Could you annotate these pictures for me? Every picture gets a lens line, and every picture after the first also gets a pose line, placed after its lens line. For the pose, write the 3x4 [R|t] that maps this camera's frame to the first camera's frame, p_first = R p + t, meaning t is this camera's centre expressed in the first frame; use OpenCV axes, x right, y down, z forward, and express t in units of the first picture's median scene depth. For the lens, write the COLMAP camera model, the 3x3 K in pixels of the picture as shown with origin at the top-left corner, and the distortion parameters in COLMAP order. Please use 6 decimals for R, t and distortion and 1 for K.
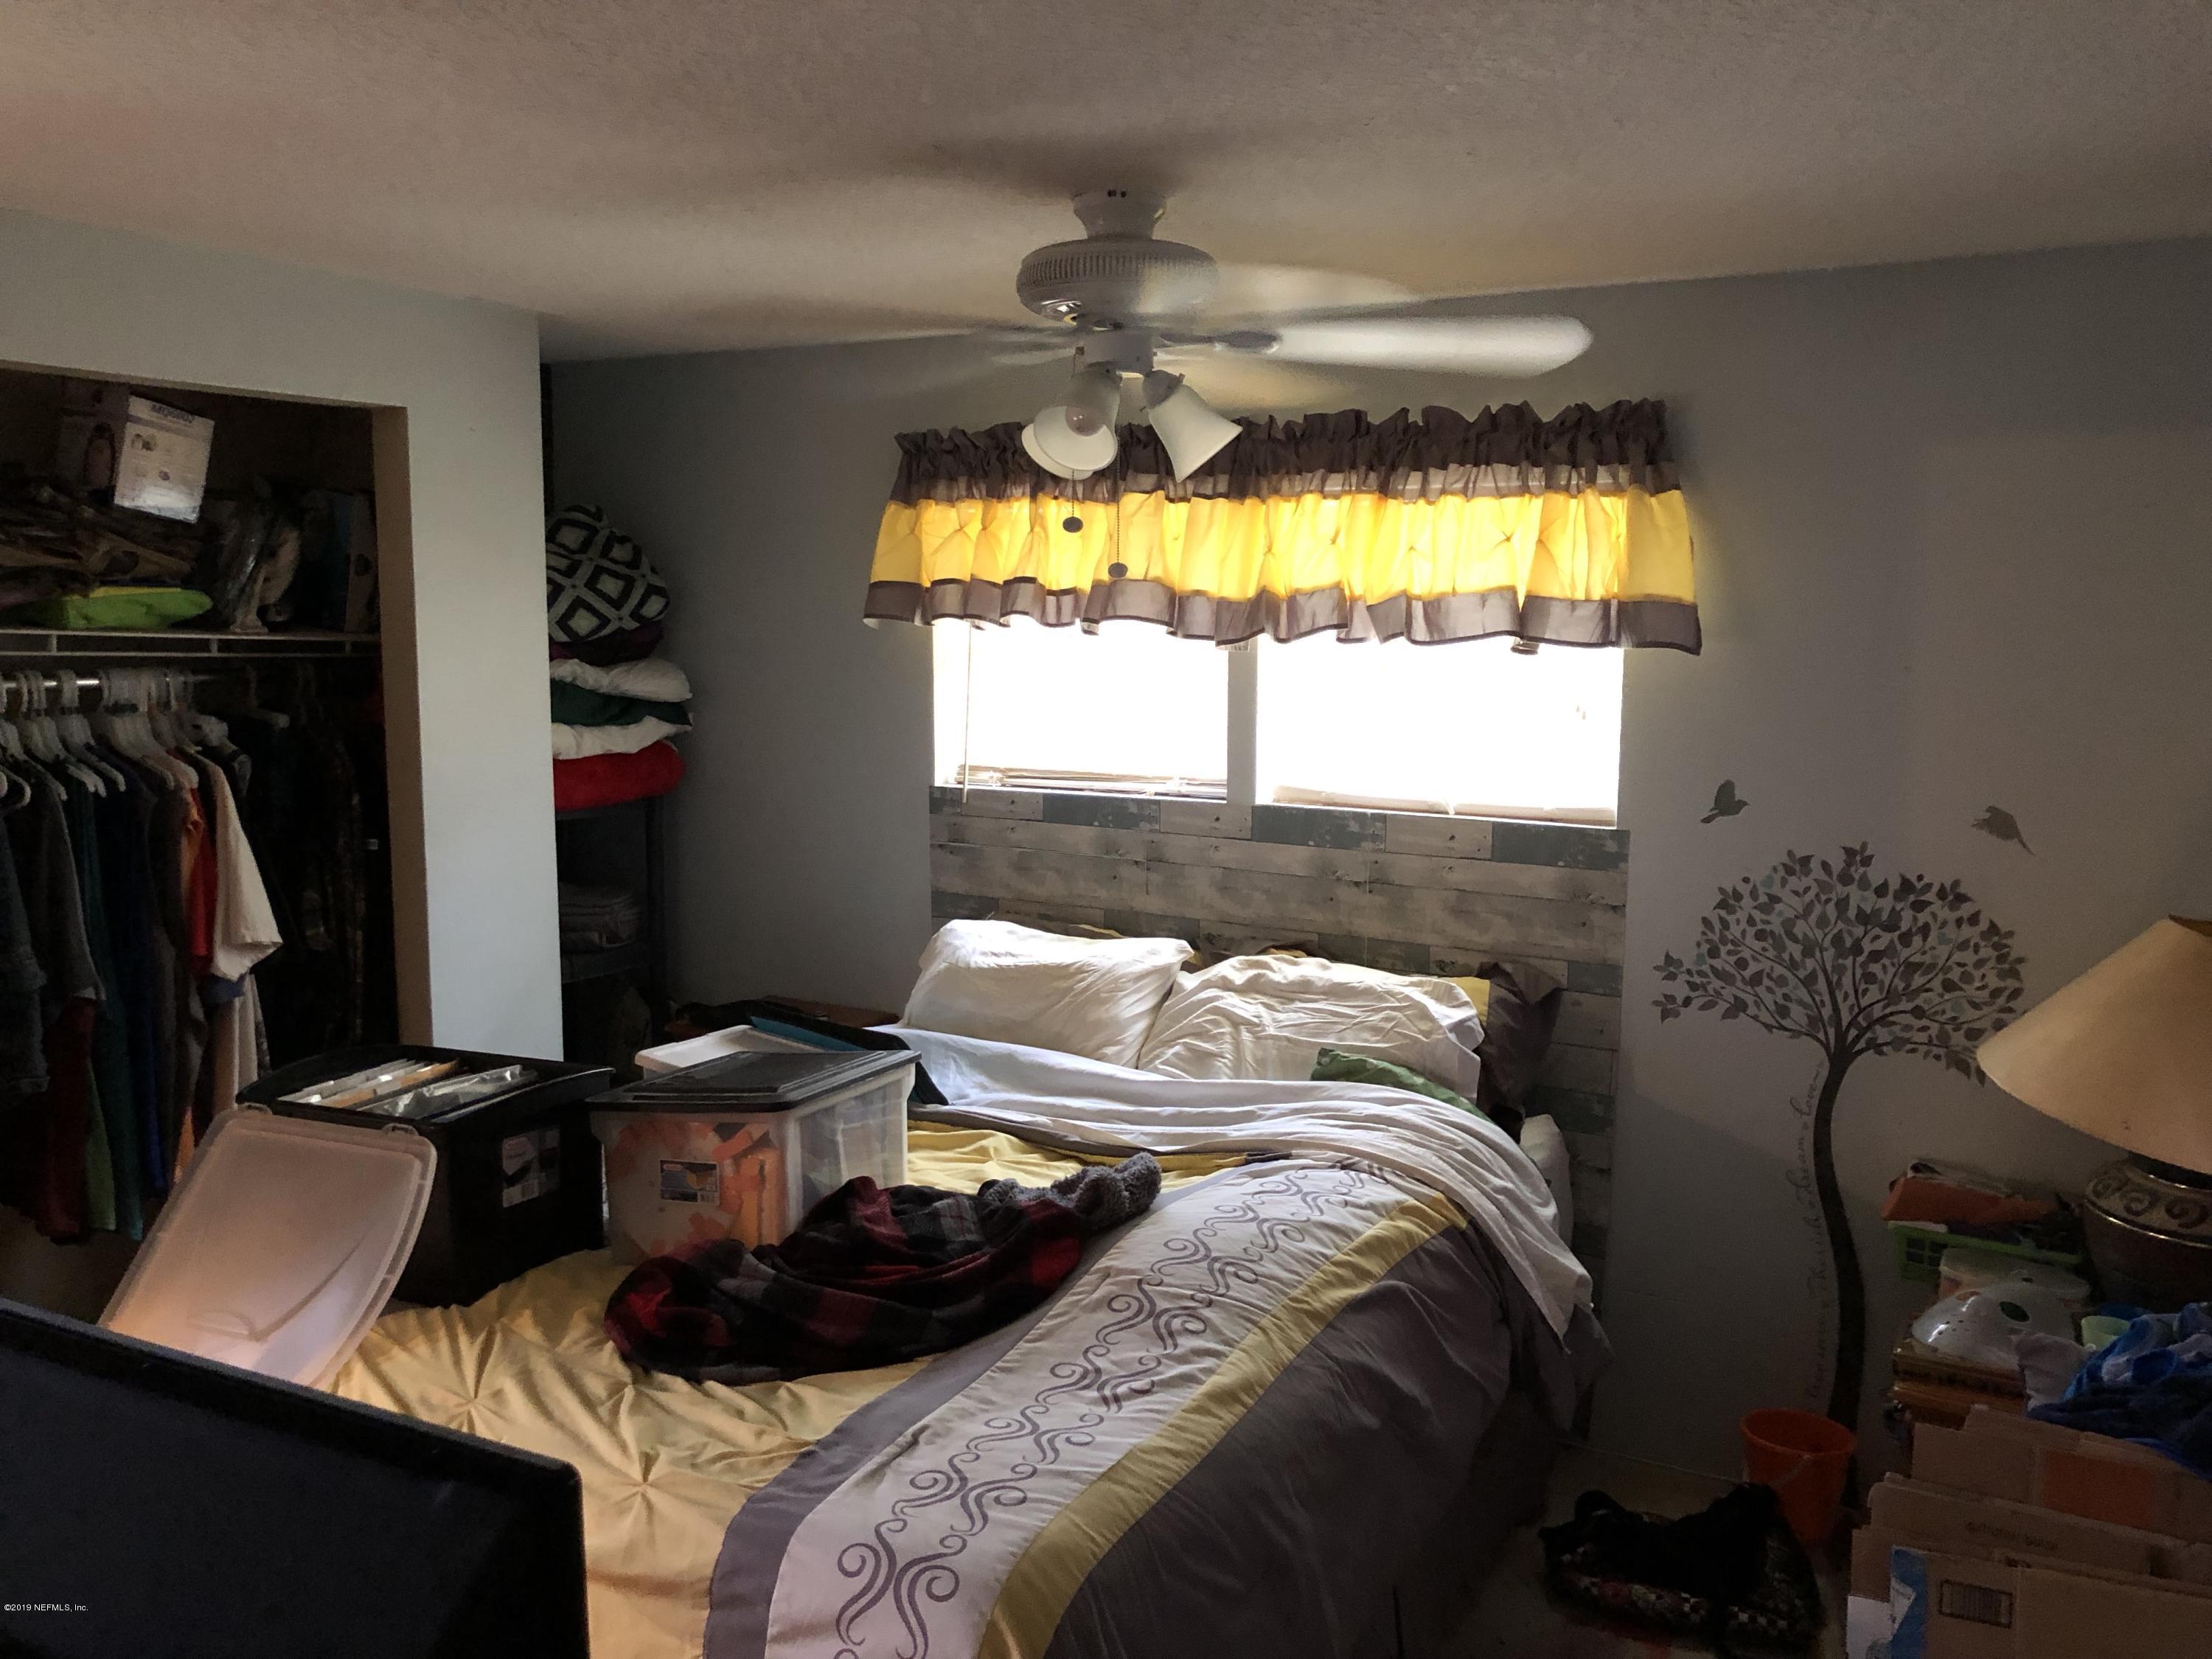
lens RADIAL K [[1782.2, 0, 1104.1], [0, 1782.2, 835.2], [0, 0, 1]] dist [0.013378, -0.017134]
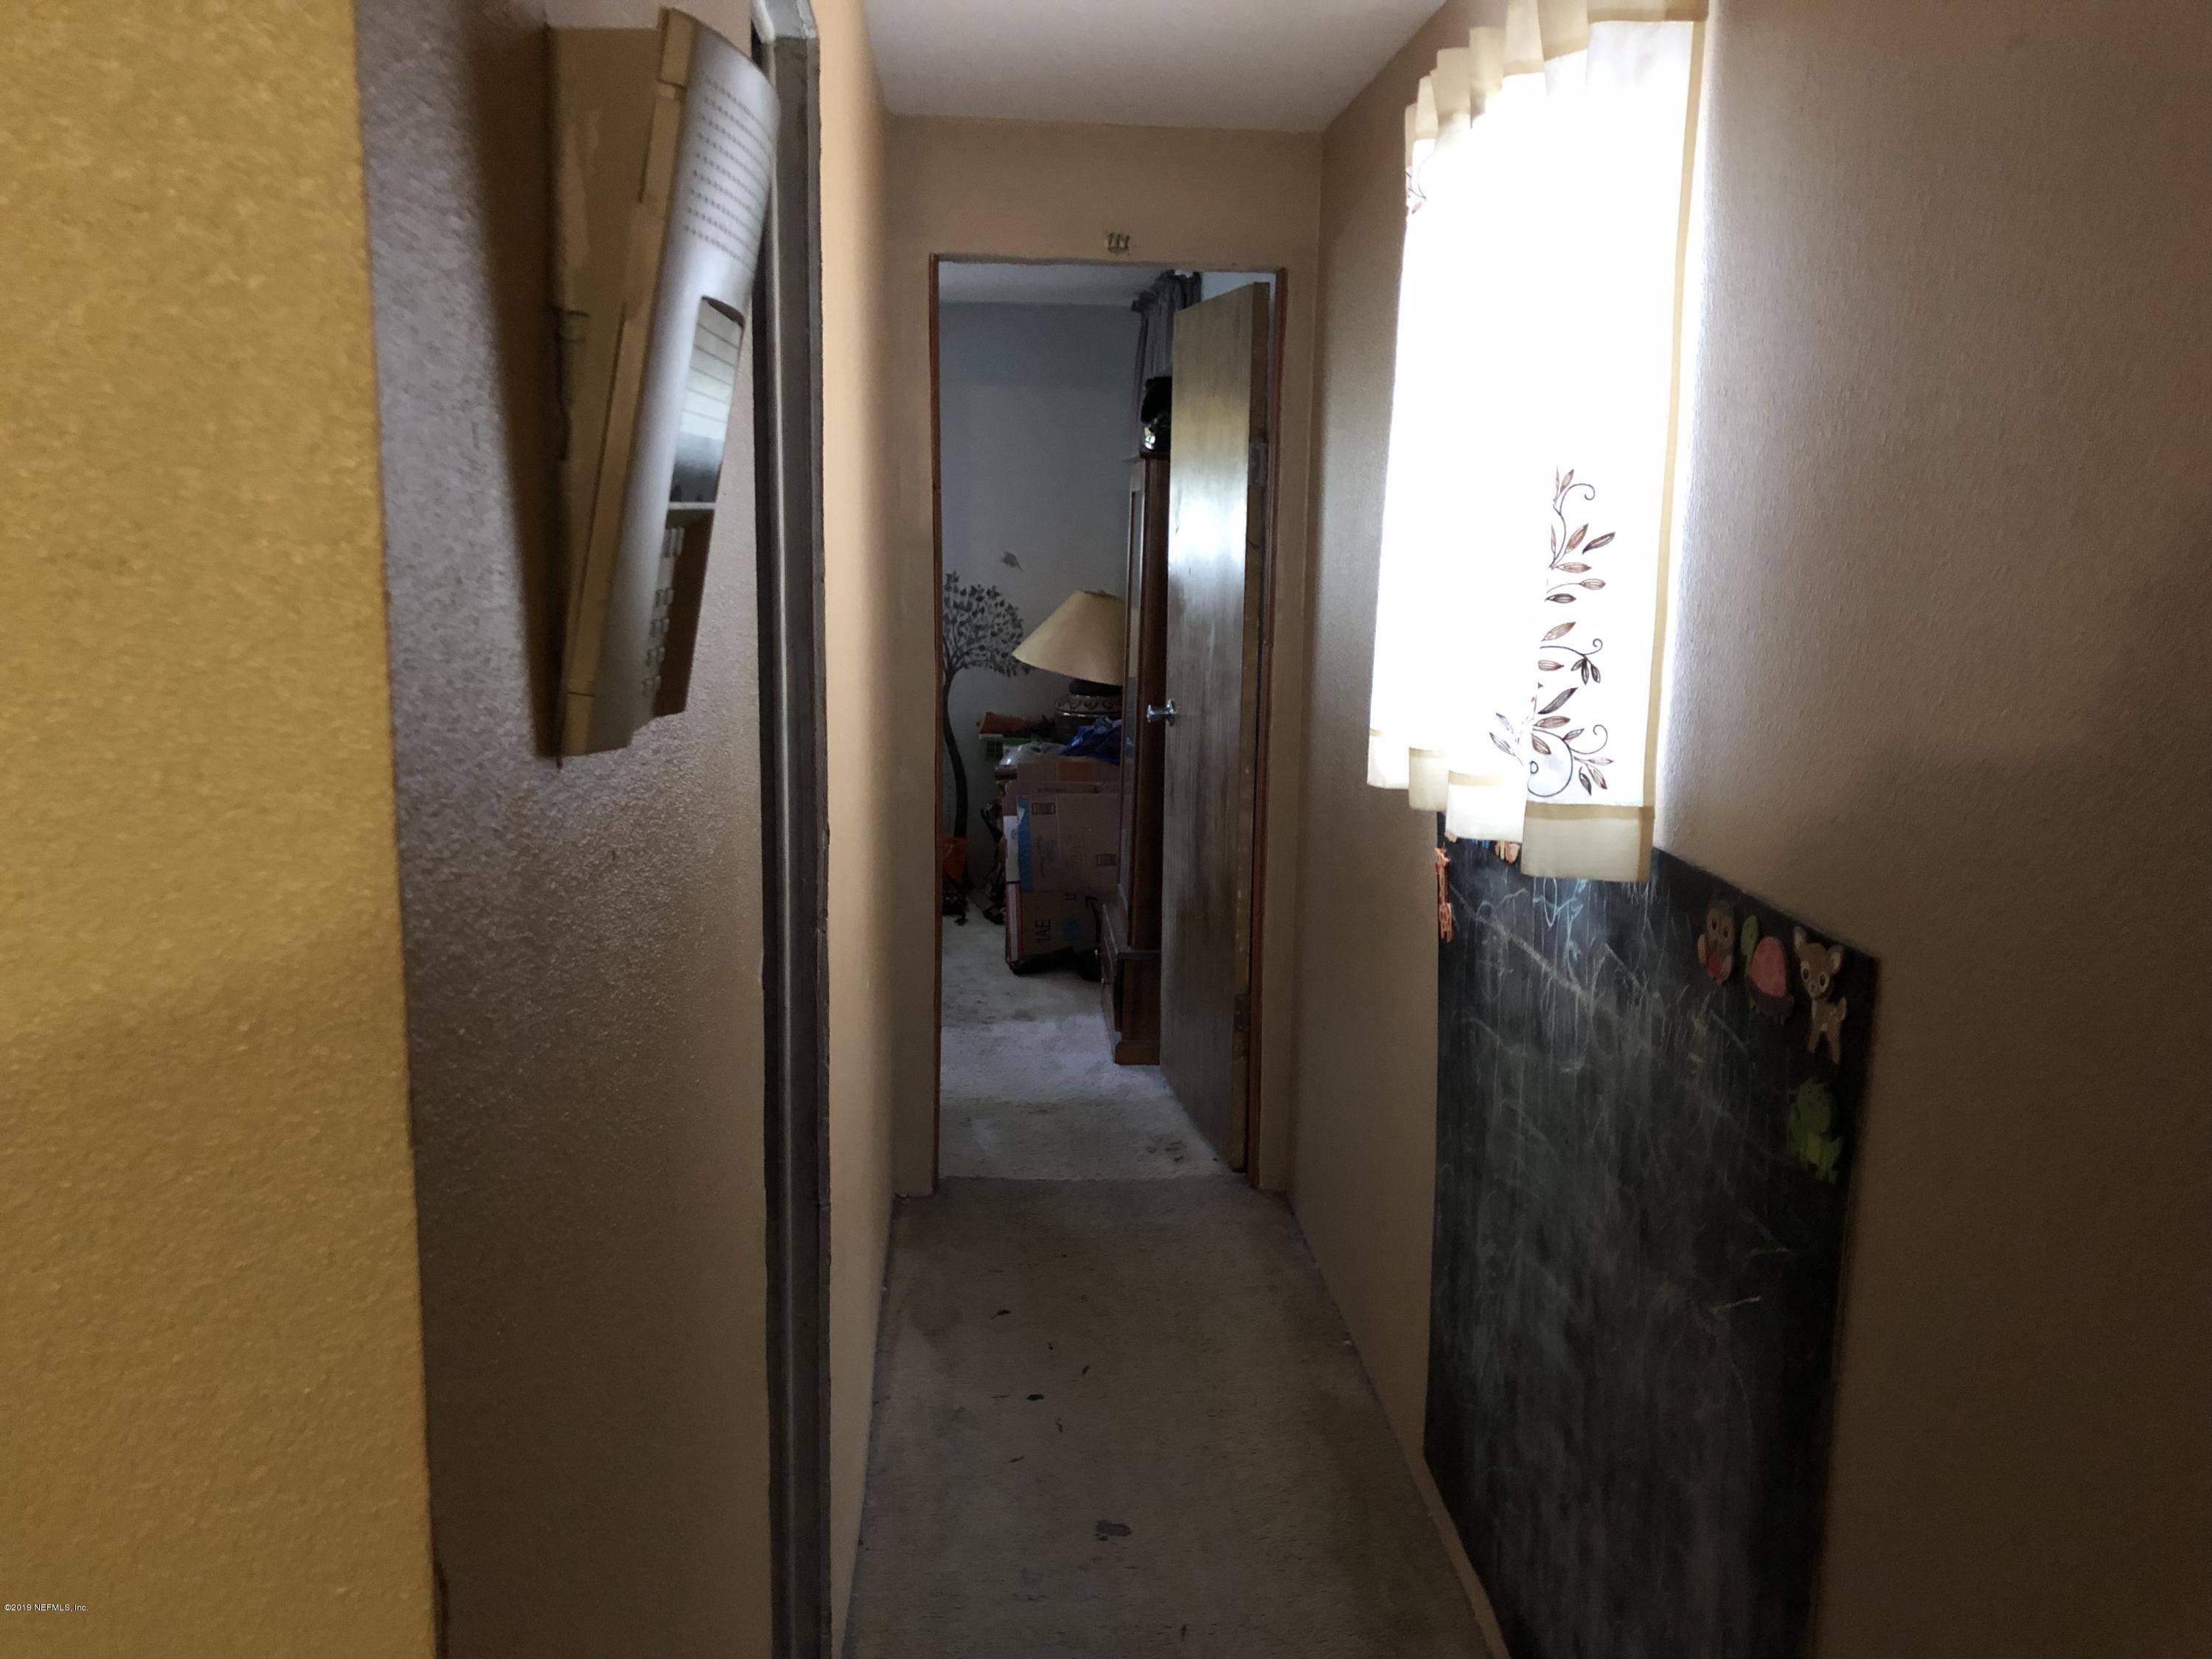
lens RADIAL K [[1782.2, 0, 1106.6], [0, 1782.2, 829.6], [0, 0, 1]] dist [0.013378, -0.017134]
pose [[0.832854, -0.101032, 0.544194, -0.652999], [0.056023, 0.993537, 0.098716, 0.115569], [-0.550650, -0.051729, 0.833132, -0.956885]]
